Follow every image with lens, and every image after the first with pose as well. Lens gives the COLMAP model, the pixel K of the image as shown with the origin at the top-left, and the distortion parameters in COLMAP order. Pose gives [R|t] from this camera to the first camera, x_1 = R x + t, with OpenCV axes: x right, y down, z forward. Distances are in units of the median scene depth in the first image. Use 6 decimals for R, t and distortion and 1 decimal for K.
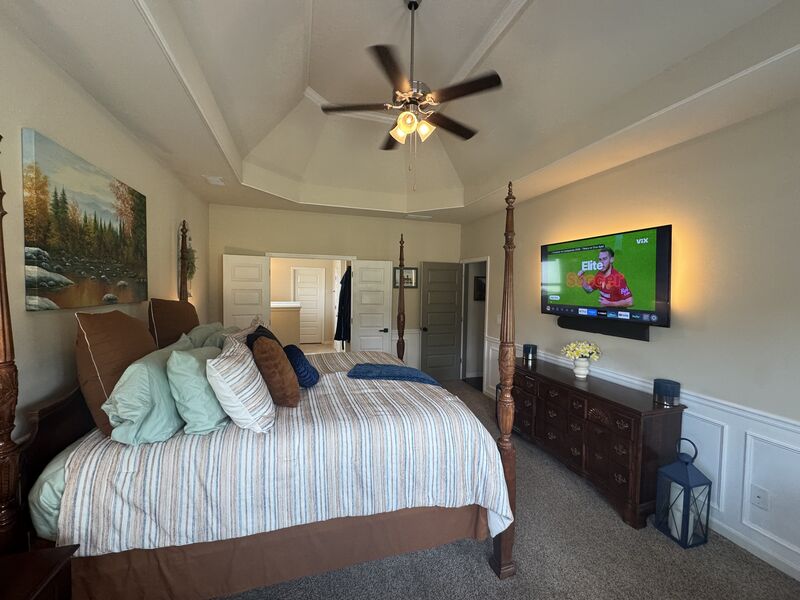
lens RADIAL K [[318.7, 0, 399.6], [0, 318.7, 296.8], [0, 0, 1]] dist [-0.004113, -0.000104]
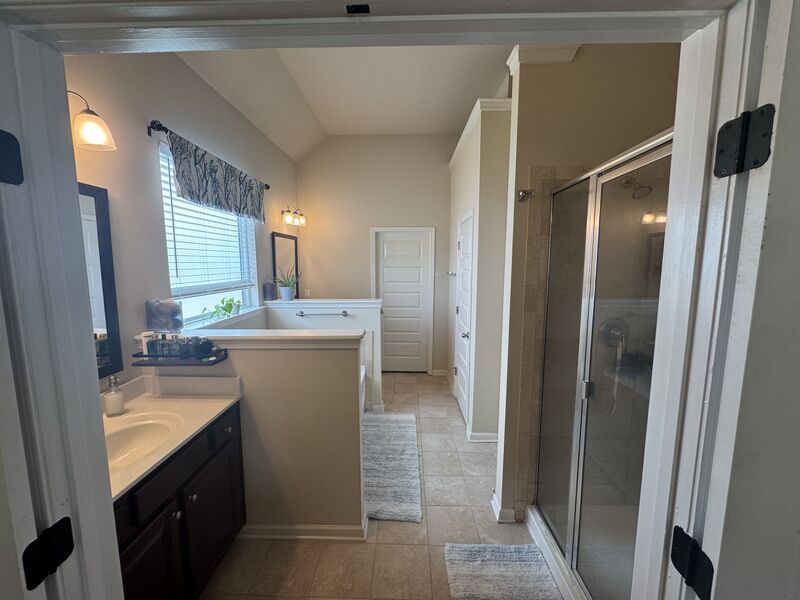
lens RADIAL K [[318.7, 0, 400.4], [0, 318.7, 300.4], [0, 0, 1]] dist [-0.004113, -0.000104]
pose [[0.942632, 0.031316, -0.332360, -0.134205], [-0.005419, 0.996895, 0.078561, -0.021149], [0.333788, -0.072253, 0.939875, 0.554290]]
